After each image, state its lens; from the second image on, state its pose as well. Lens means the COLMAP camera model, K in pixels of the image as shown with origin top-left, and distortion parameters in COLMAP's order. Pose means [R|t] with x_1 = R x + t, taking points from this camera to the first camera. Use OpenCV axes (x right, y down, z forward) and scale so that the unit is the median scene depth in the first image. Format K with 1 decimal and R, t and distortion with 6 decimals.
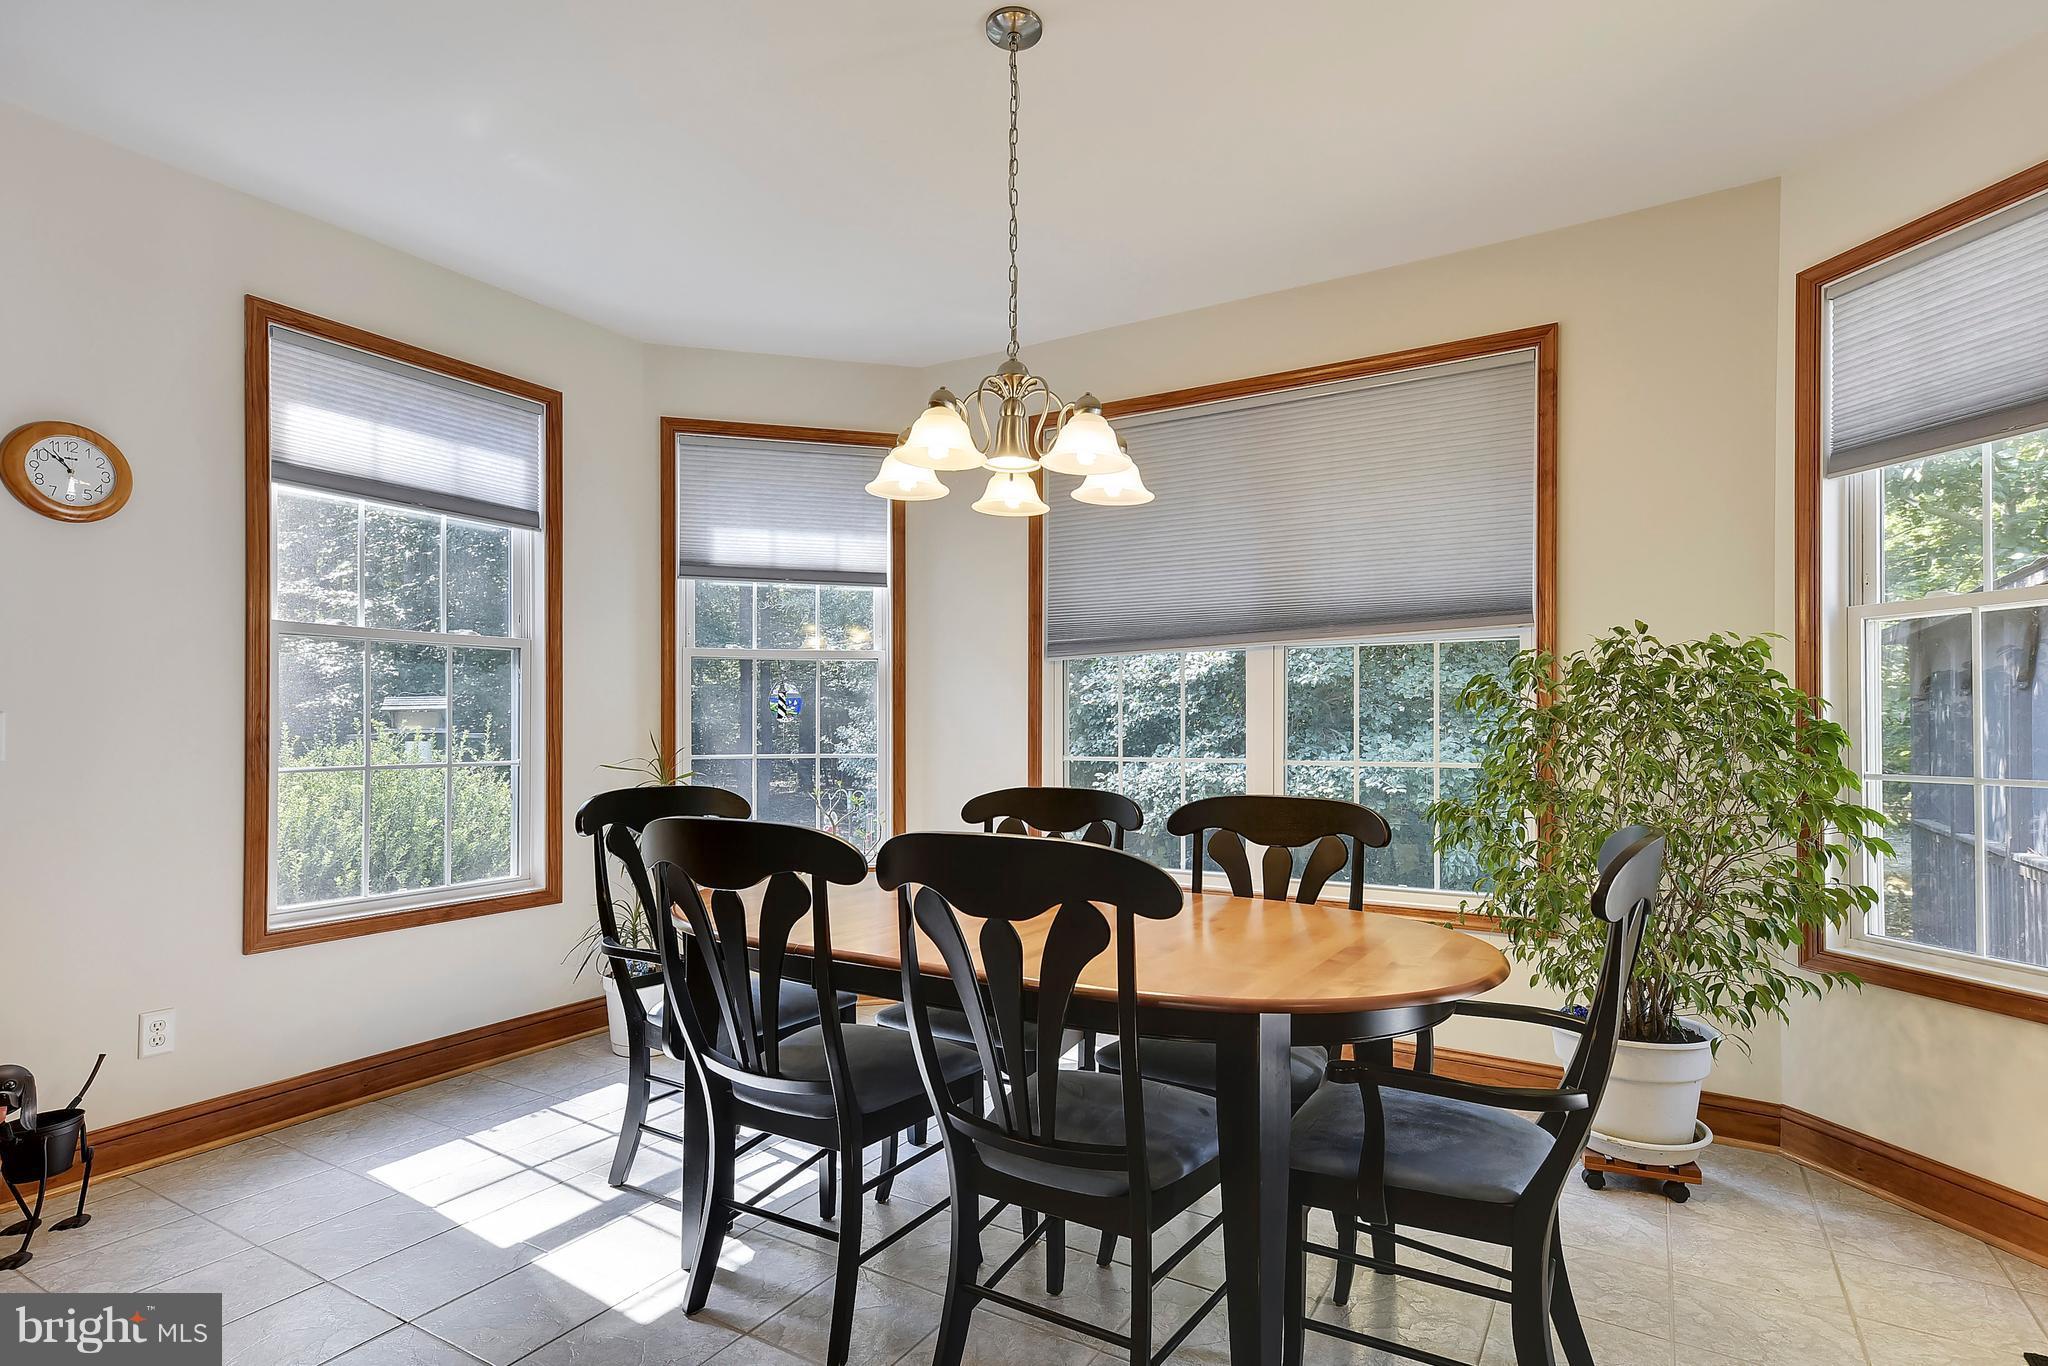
lens RADIAL K [[1021.0, 0, 1031.6], [0, 1021.0, 710.6], [0, 0, 1]] dist [0.023077, 0.000460]
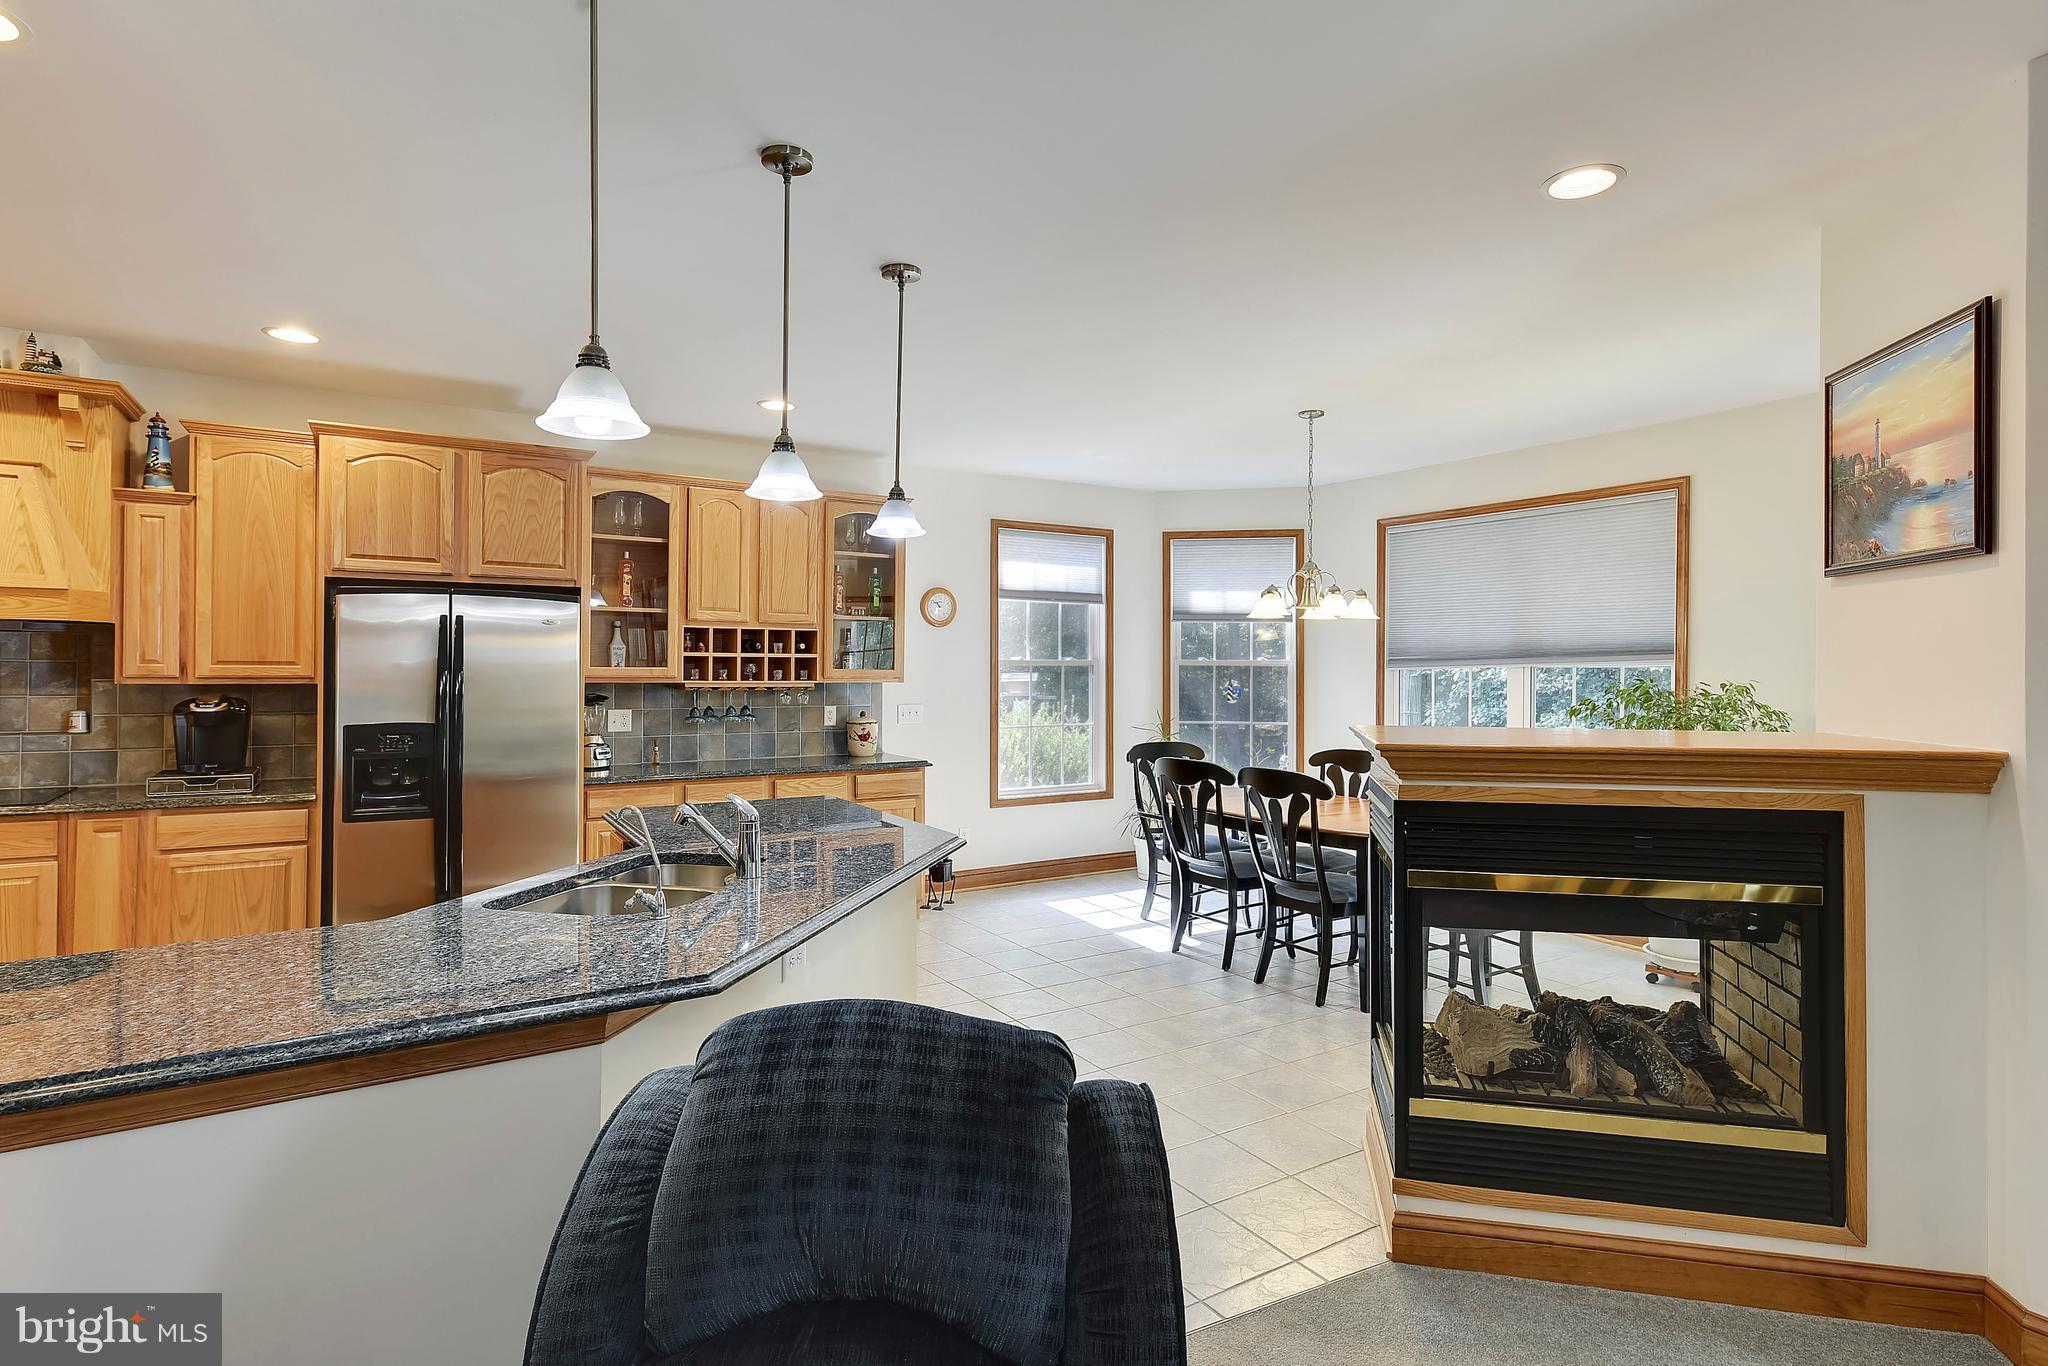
lens RADIAL K [[1059.1, 0, 1030.1], [0, 1059.1, 678.9], [0, 0, 1]] dist [0.023728, -0.000128]
pose [[0.889992, 0.009318, -0.455882, 0.355286], [0.003969, 0.999595, 0.028180, -0.107477], [0.455960, -0.026889, 0.889594, -0.967822]]
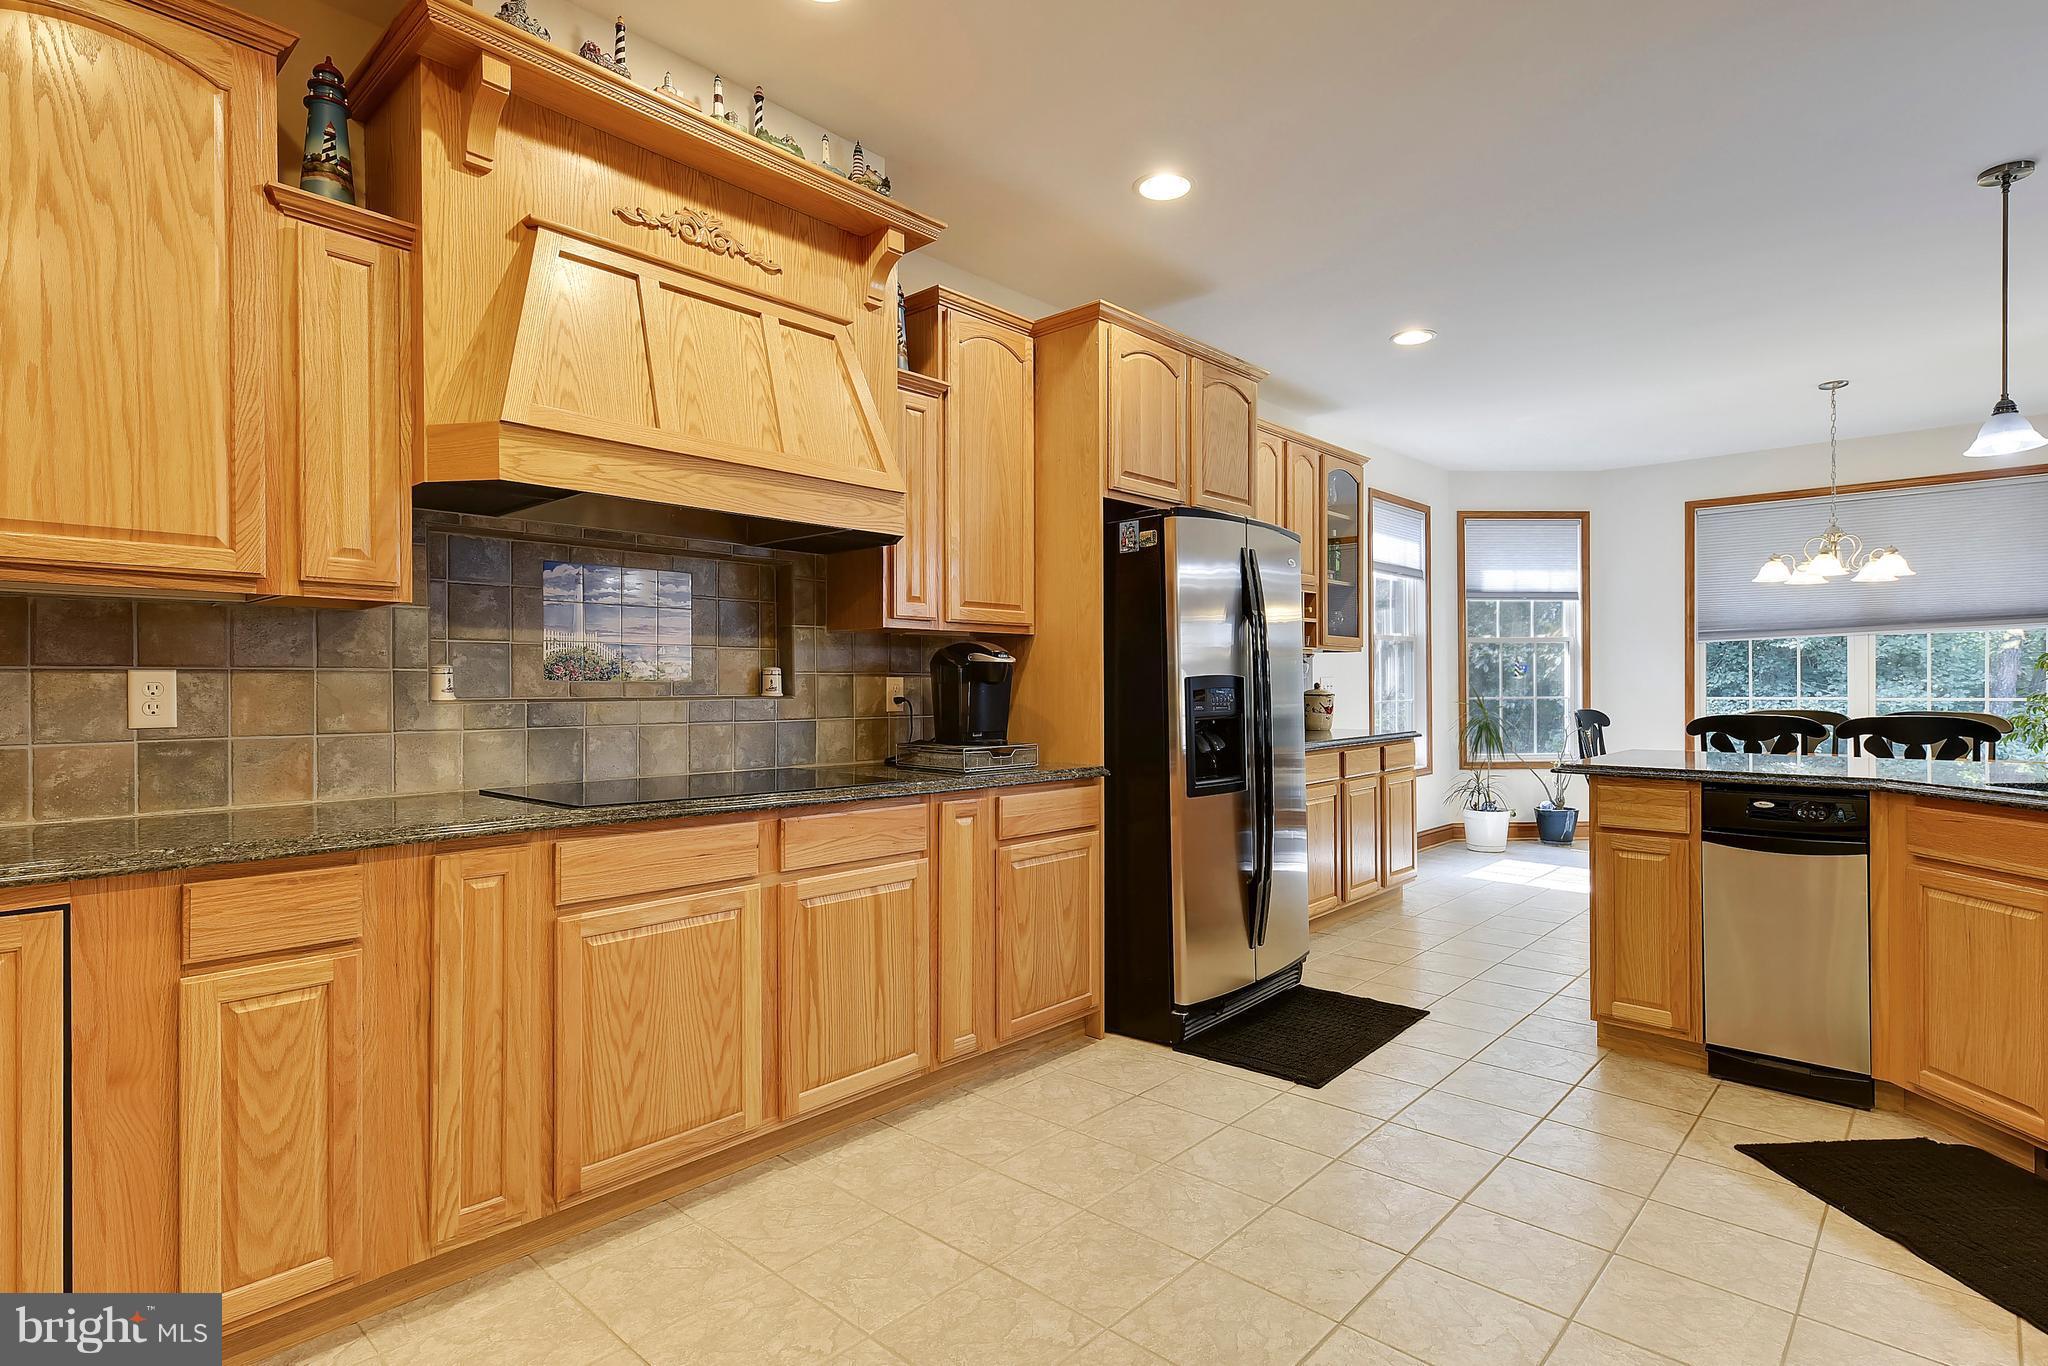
lens RADIAL K [[1059.1, 0, 1030.1], [0, 1059.1, 678.9], [0, 0, 1]] dist [0.023728, -0.000128]
pose [[0.982953, -0.008618, -0.183654, -0.974176], [0.011097, 0.999861, 0.012477, -0.028751], [0.183521, -0.014302, 0.982912, -1.258191]]
